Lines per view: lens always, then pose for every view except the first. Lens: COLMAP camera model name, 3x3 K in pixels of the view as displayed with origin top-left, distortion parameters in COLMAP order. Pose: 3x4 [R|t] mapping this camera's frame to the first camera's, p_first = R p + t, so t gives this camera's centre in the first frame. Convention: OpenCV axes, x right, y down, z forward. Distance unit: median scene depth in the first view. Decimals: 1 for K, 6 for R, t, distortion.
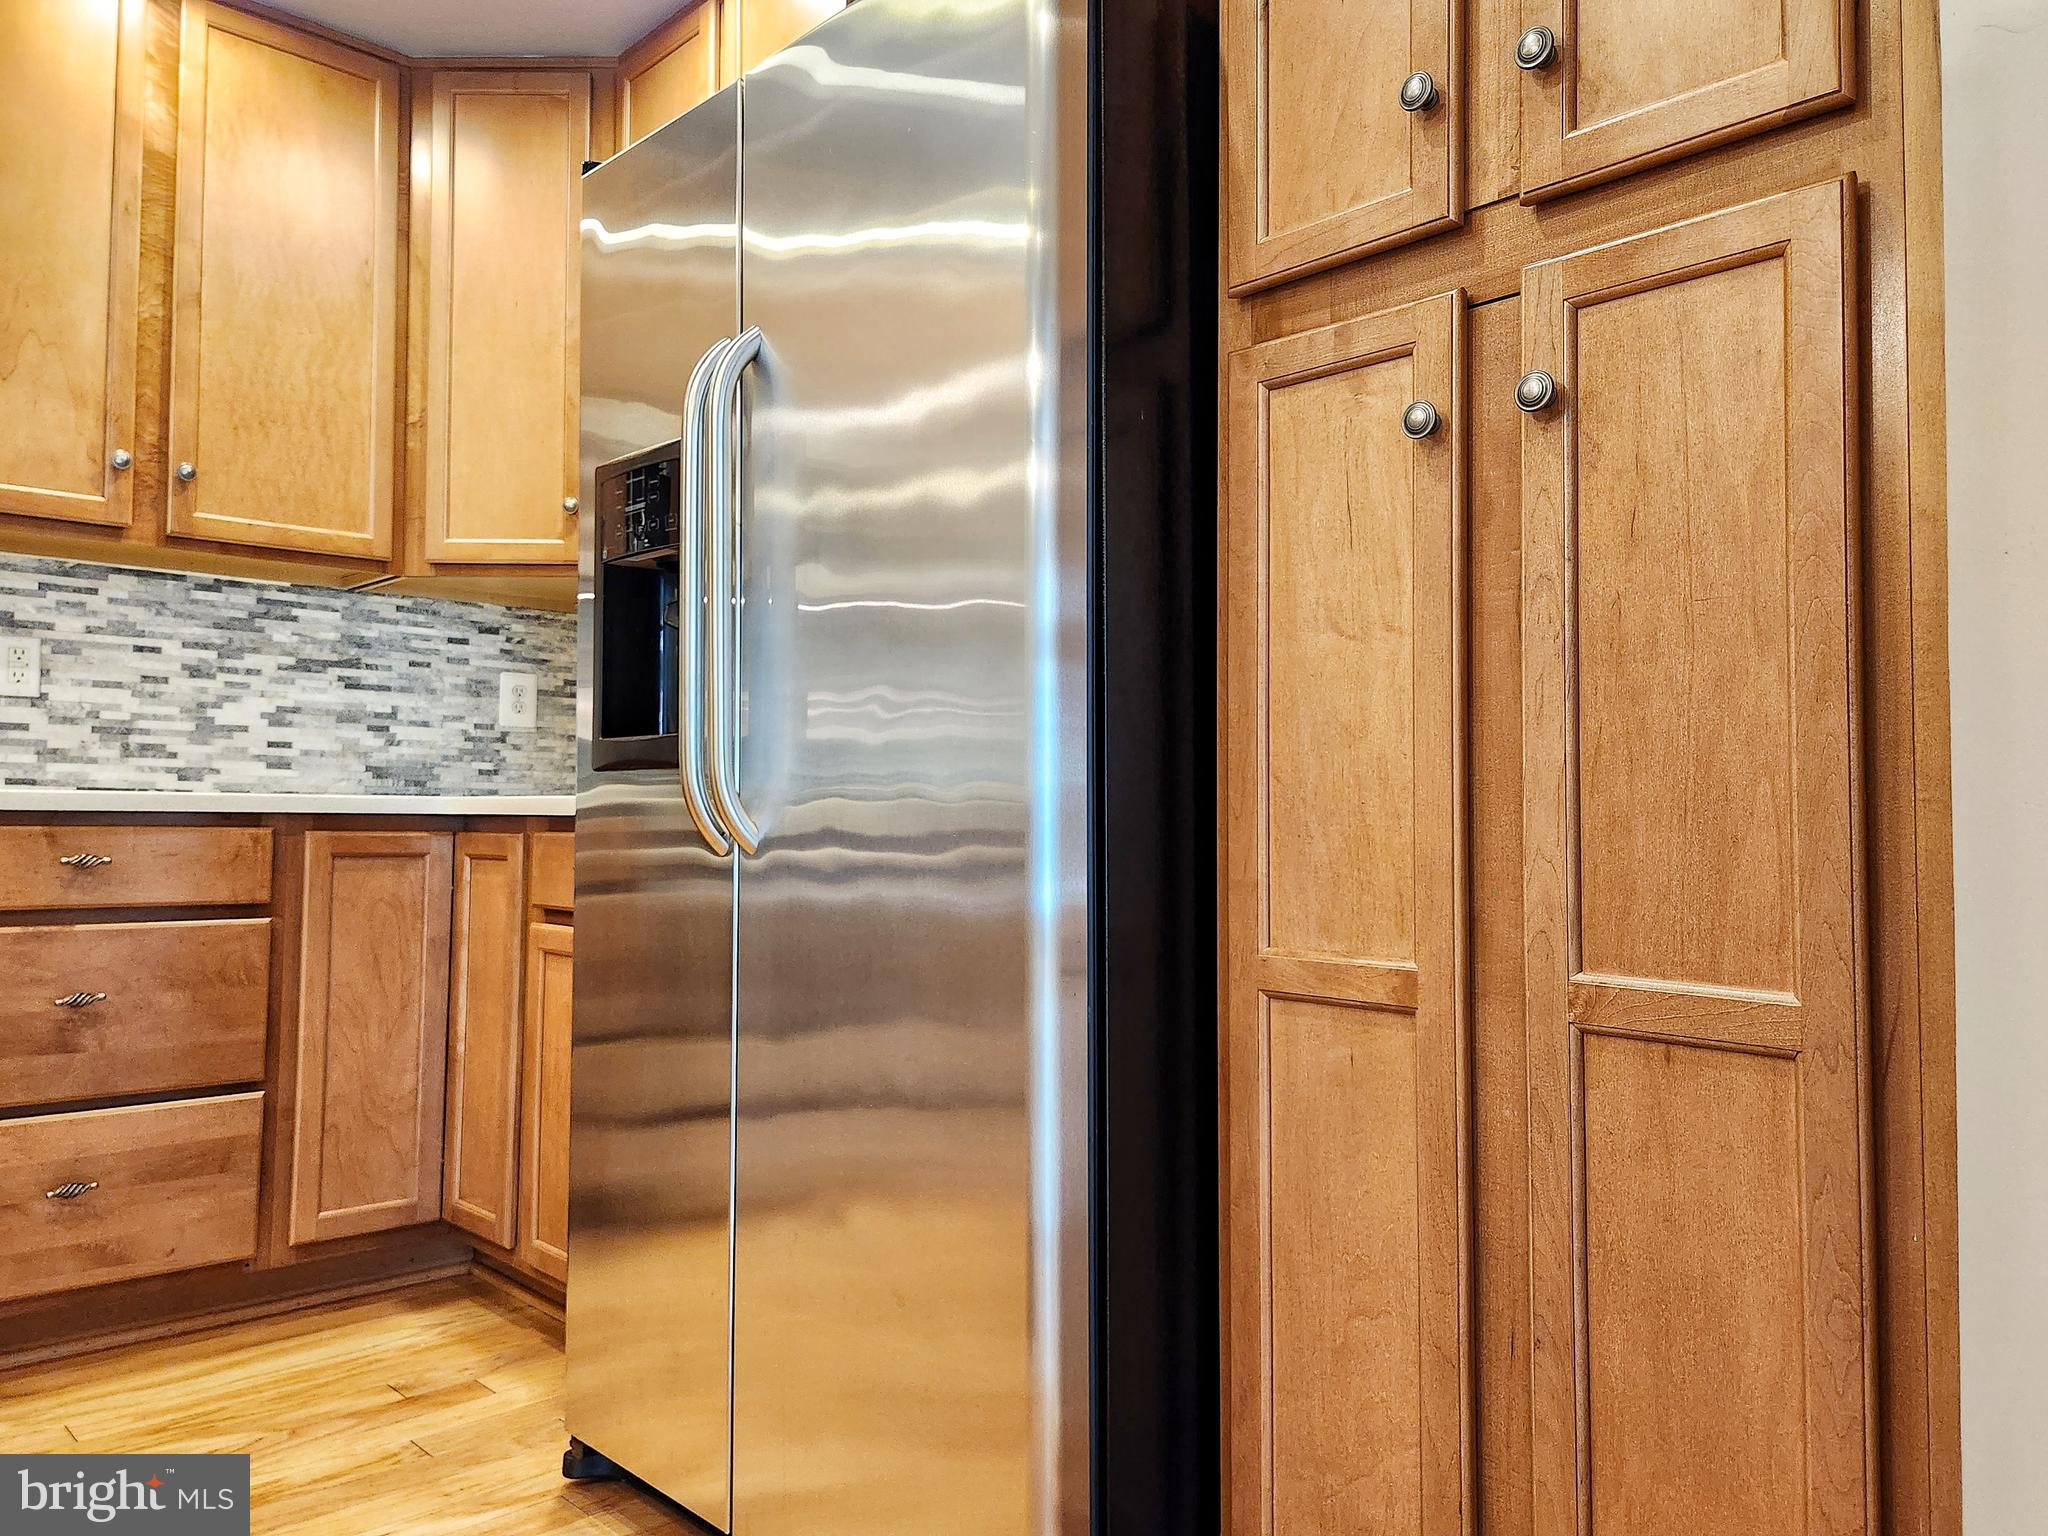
lens RADIAL K [[1469.0, 0, 1003.1], [0, 1469.0, 739.8], [0, 0, 1]] dist [0.060506, -0.051784]
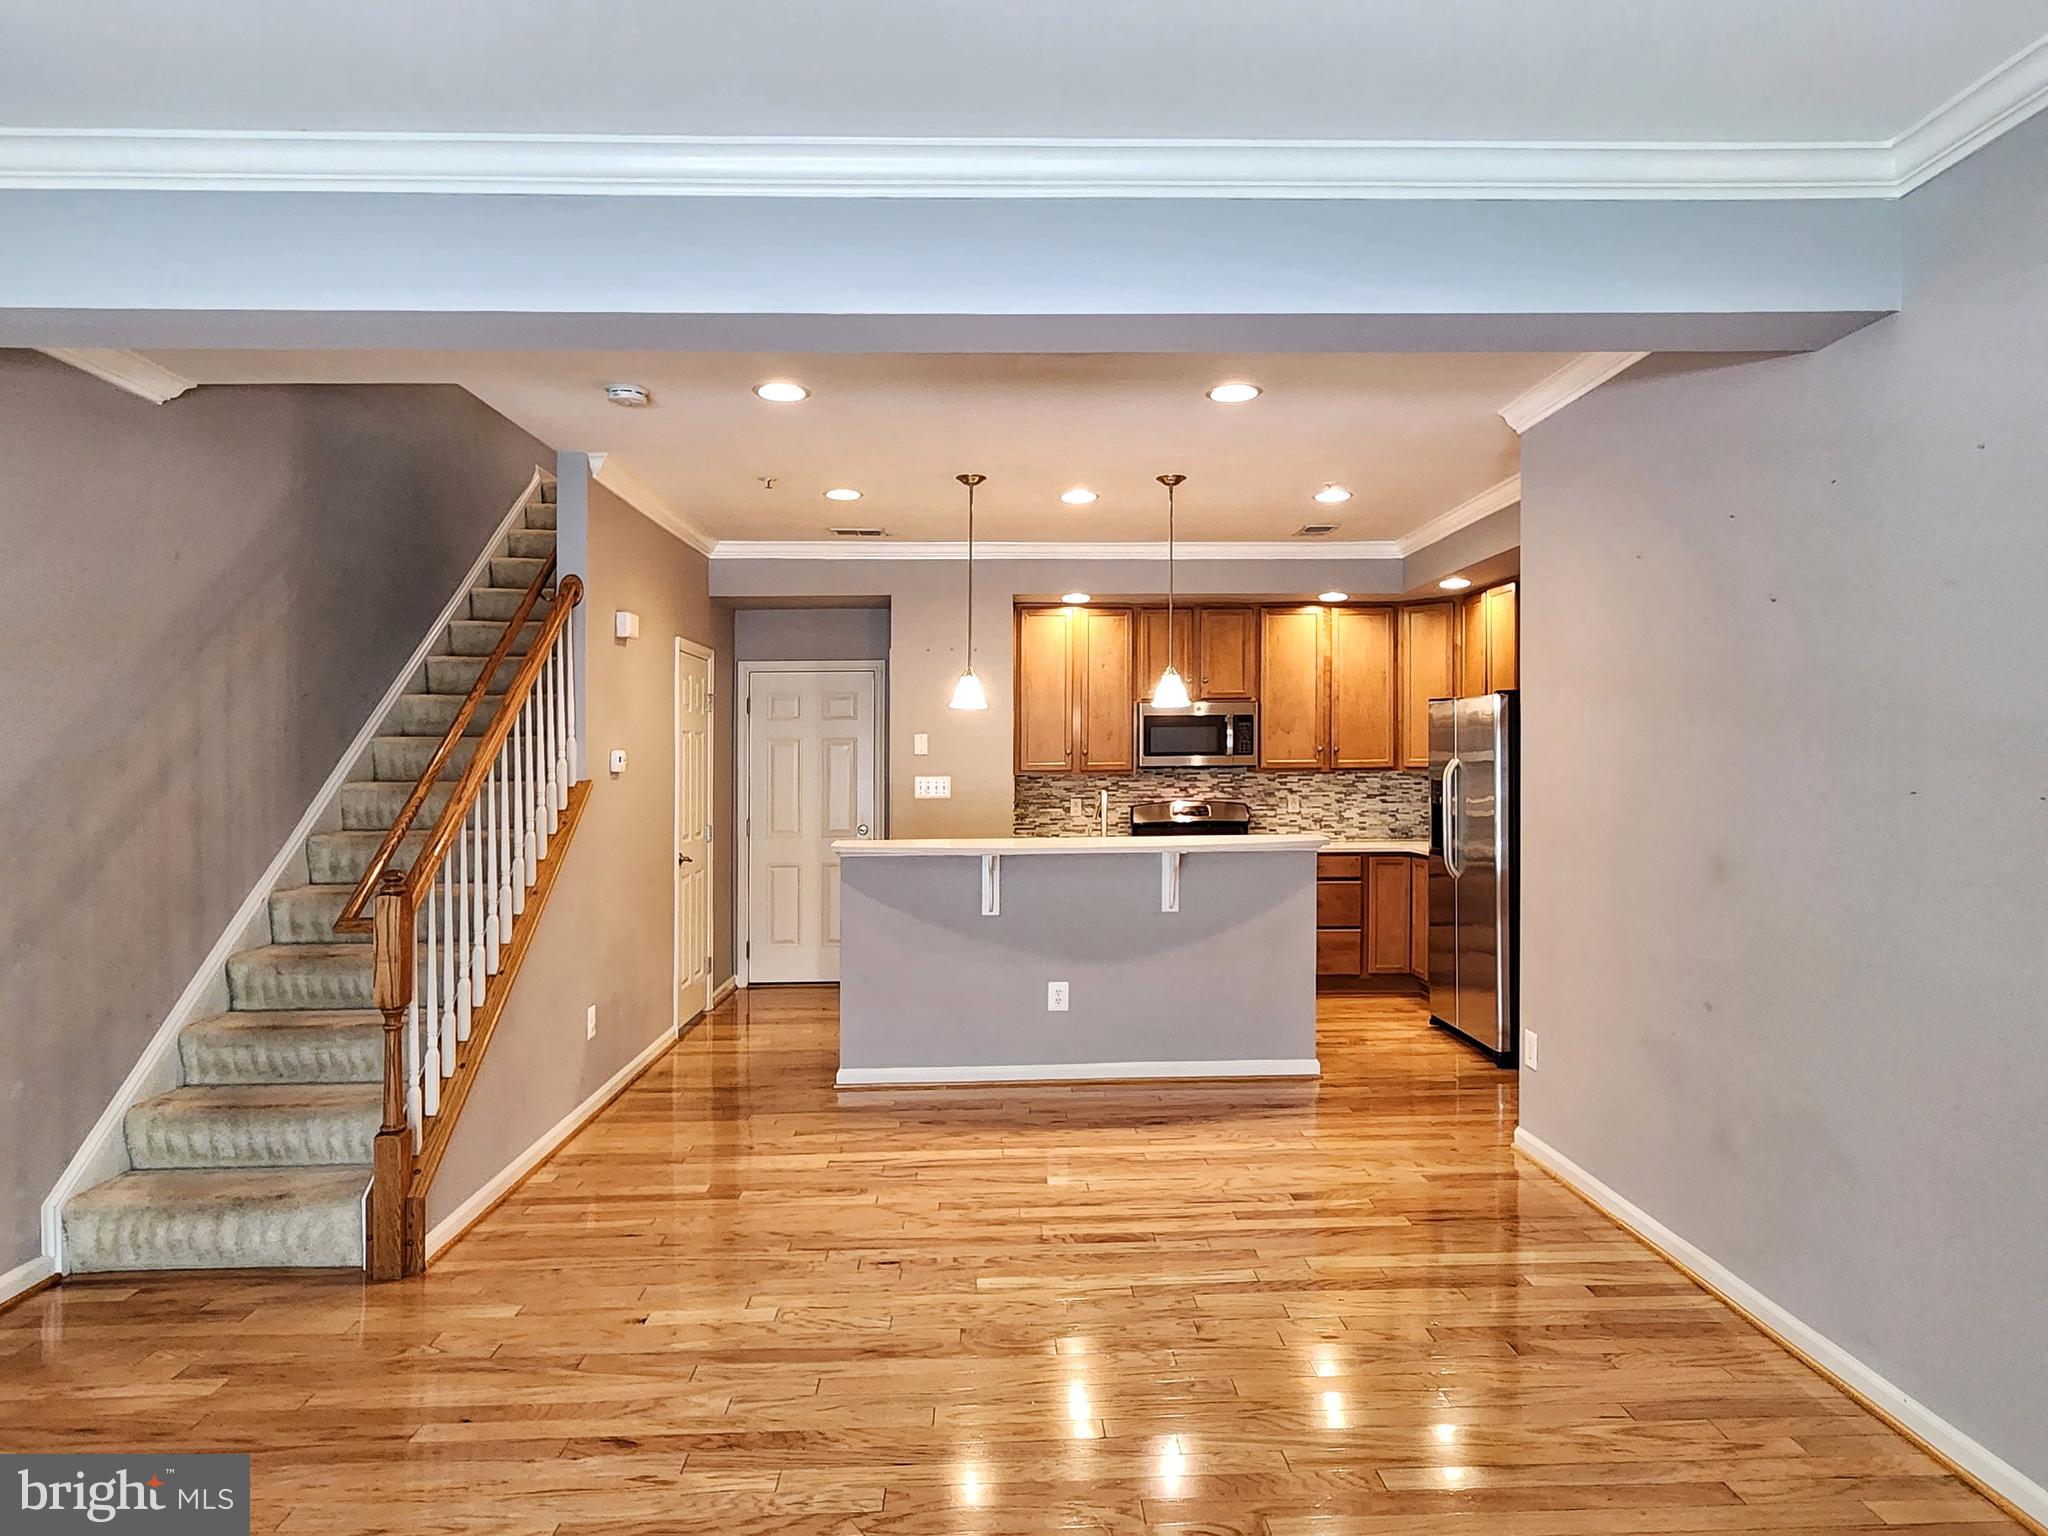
lens RADIAL K [[1189.5, 0, 1069.2], [0, 1189.5, 836.7], [0, 0, 1]] dist [0.001072, -0.002111]
pose [[0.762336, 0.029597, -0.646504, 0.738514], [0.043879, 0.994291, 0.097259, -0.264837], [0.645692, -0.102512, 0.756686, -1.447393]]
